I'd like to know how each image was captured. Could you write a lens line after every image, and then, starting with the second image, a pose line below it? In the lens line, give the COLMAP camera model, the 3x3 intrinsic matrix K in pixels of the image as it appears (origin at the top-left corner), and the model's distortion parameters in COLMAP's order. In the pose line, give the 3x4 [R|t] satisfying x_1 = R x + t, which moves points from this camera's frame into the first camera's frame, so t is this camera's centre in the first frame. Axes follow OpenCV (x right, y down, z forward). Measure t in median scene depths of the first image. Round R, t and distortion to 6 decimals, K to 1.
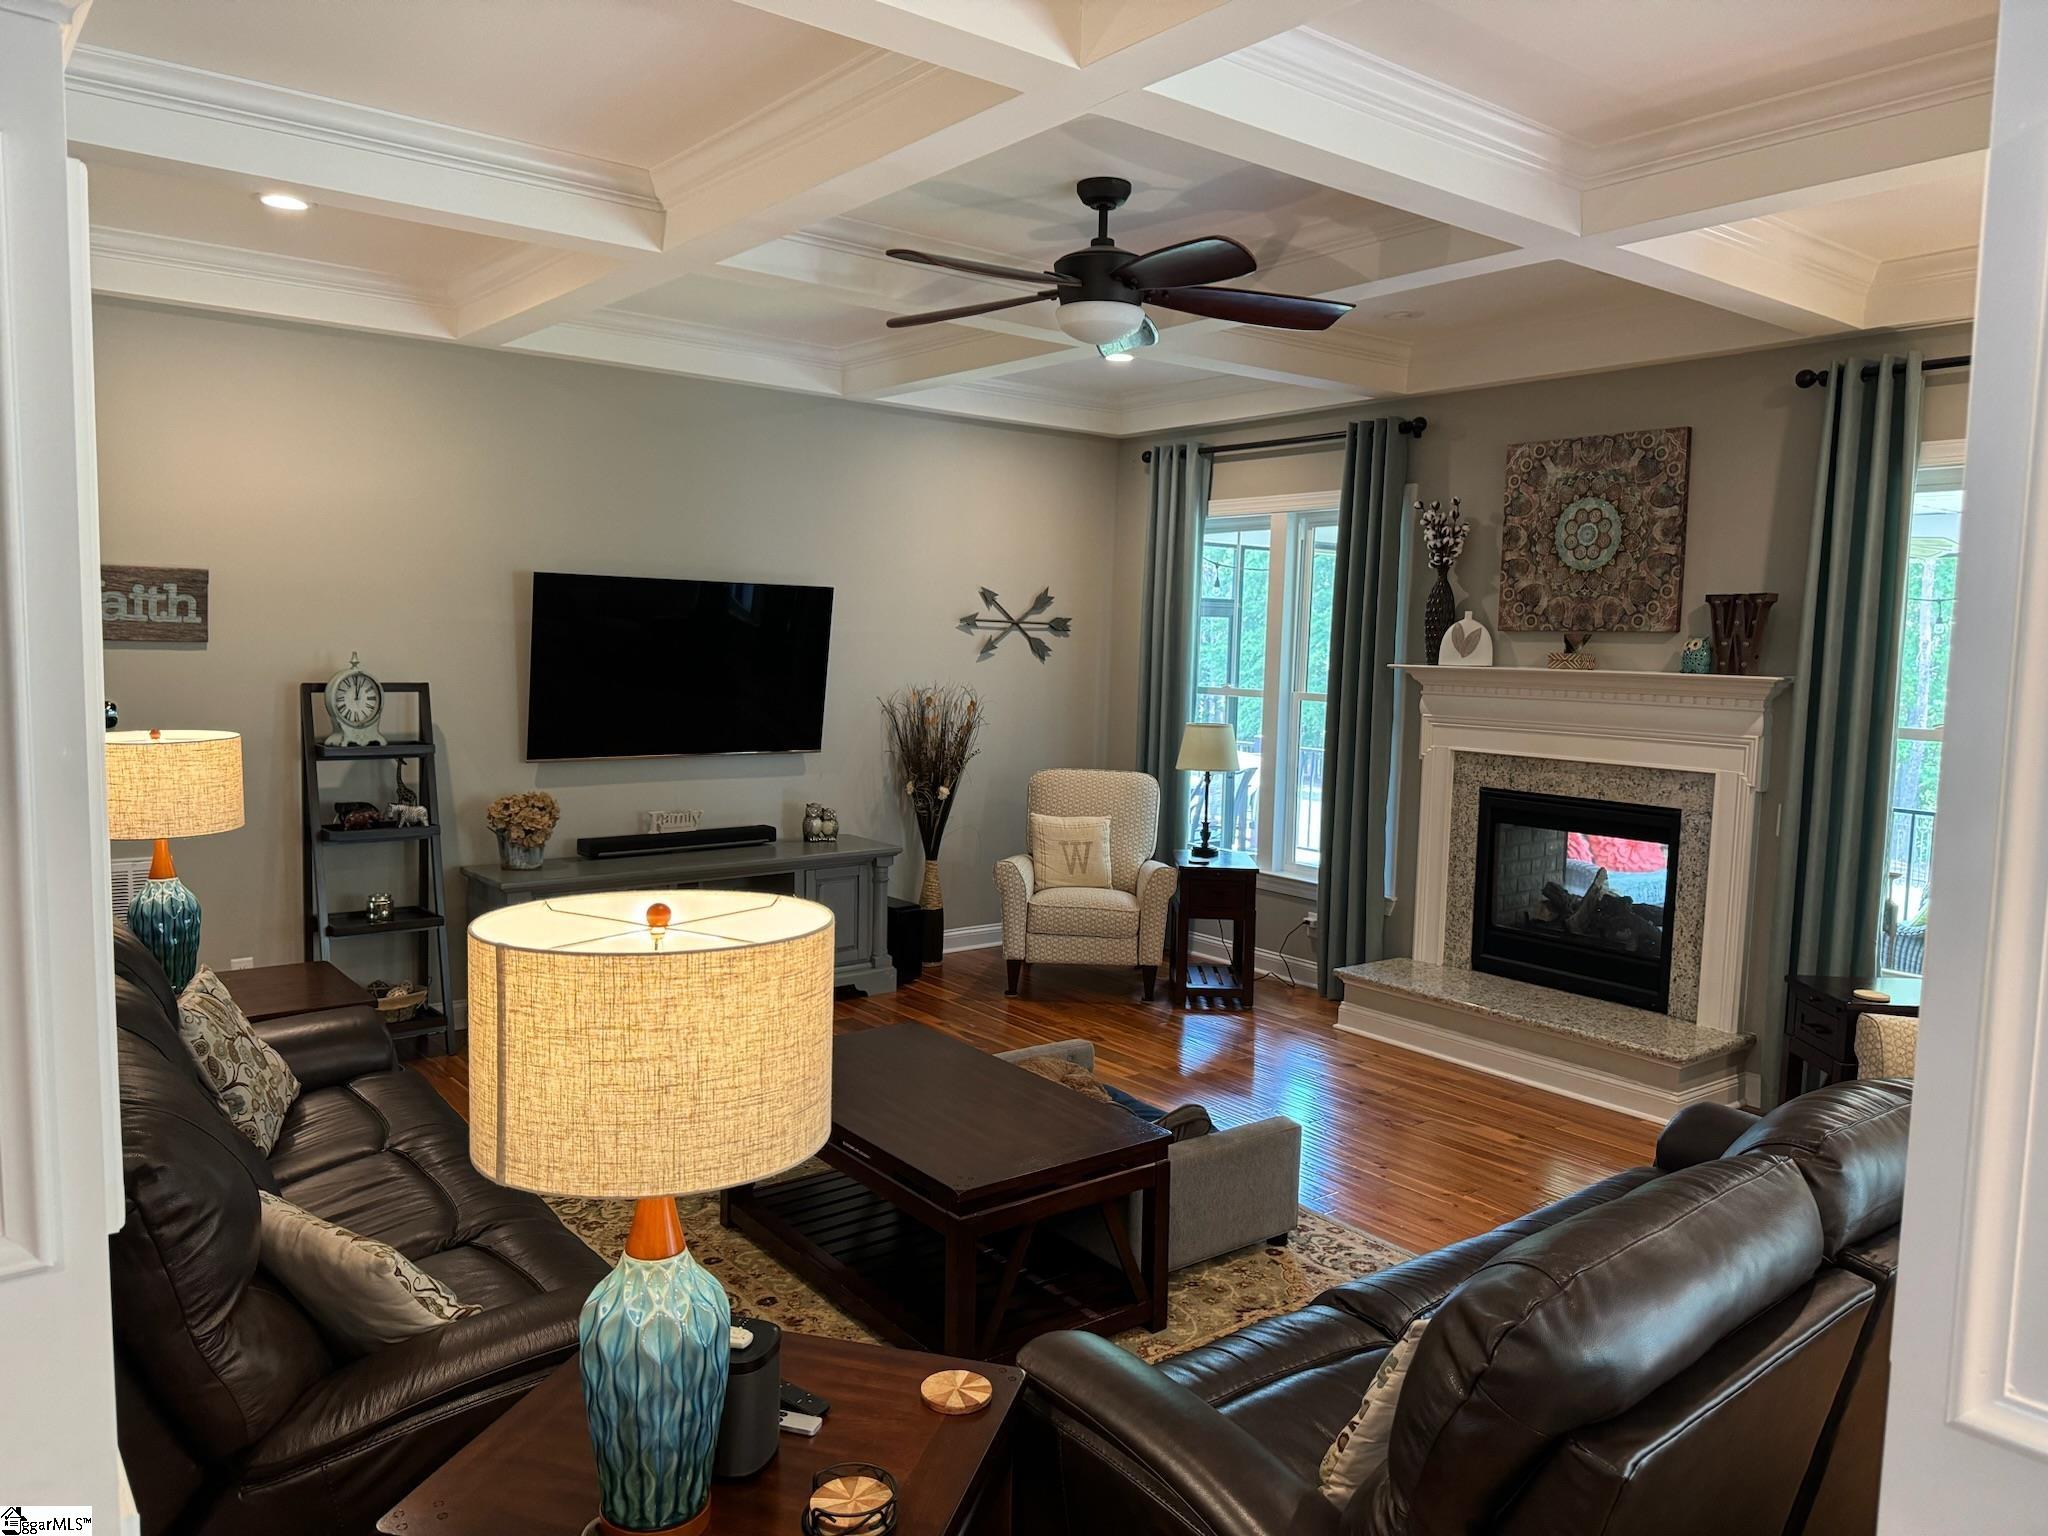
lens RADIAL K [[1452.7, 0, 1018.3], [0, 1452.7, 774.5], [0, 0, 1]] dist [0.045488, -0.000490]
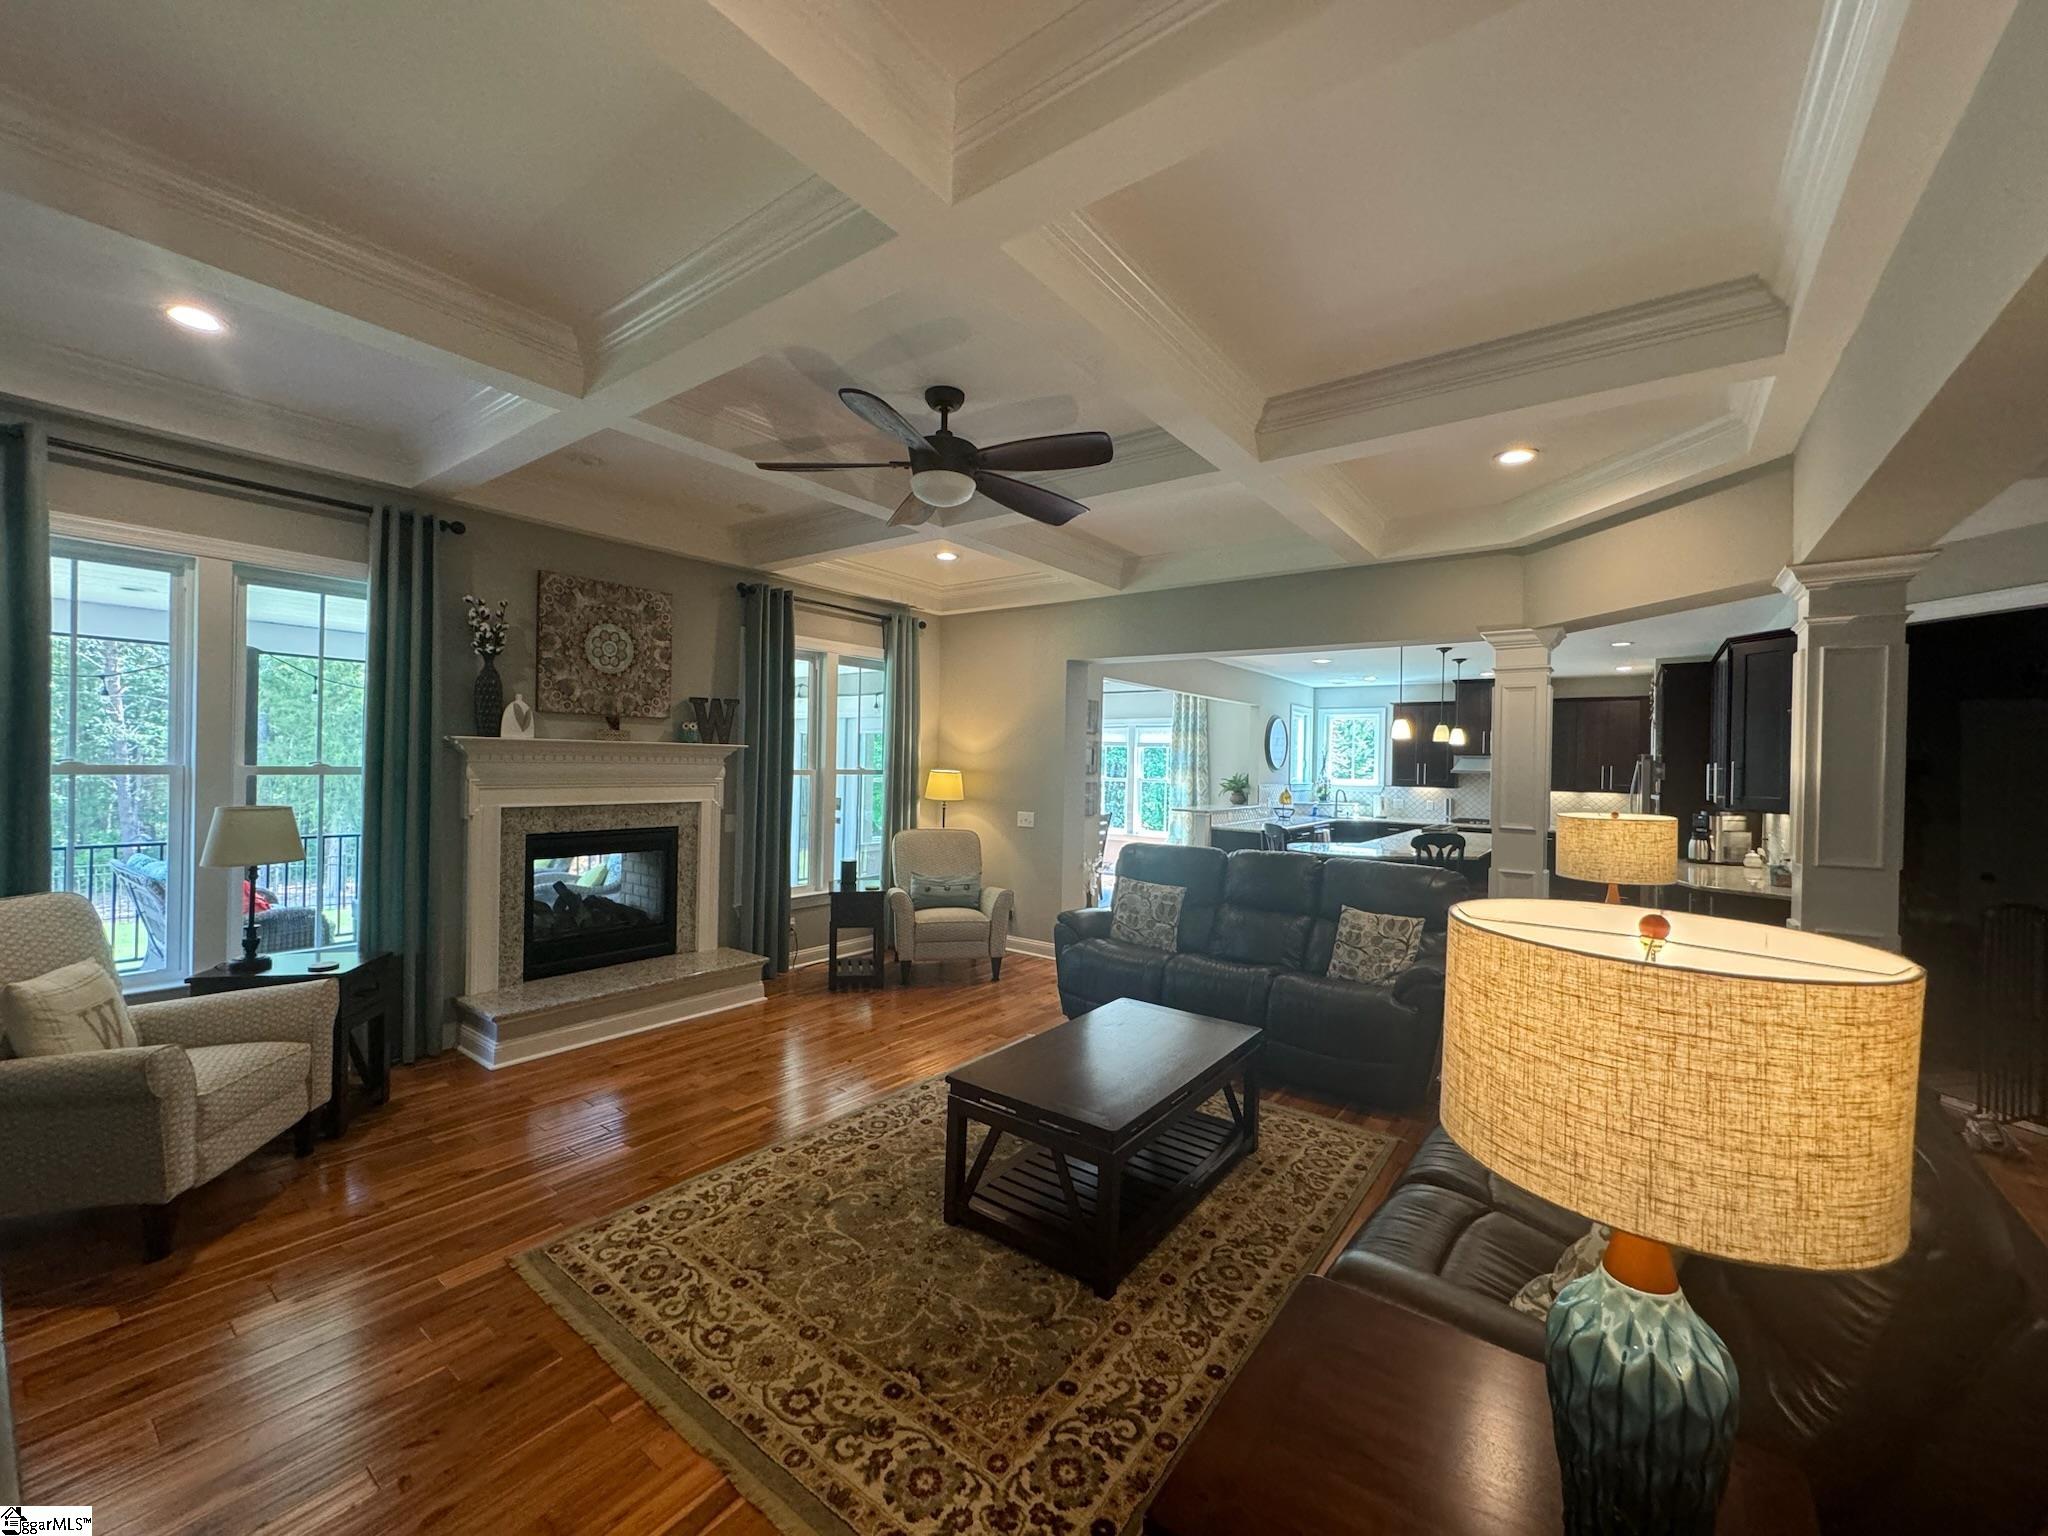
lens RADIAL K [[814.9, 0, 1010.3], [0, 814.9, 762.5], [0, 0, 1]] dist [-0.001090, 0.000150]
pose [[-0.256633, -0.030175, 0.966038, -0.496632], [0.064705, 0.996734, 0.048323, -0.063898], [-0.964341, 0.074909, -0.253842, 0.823022]]
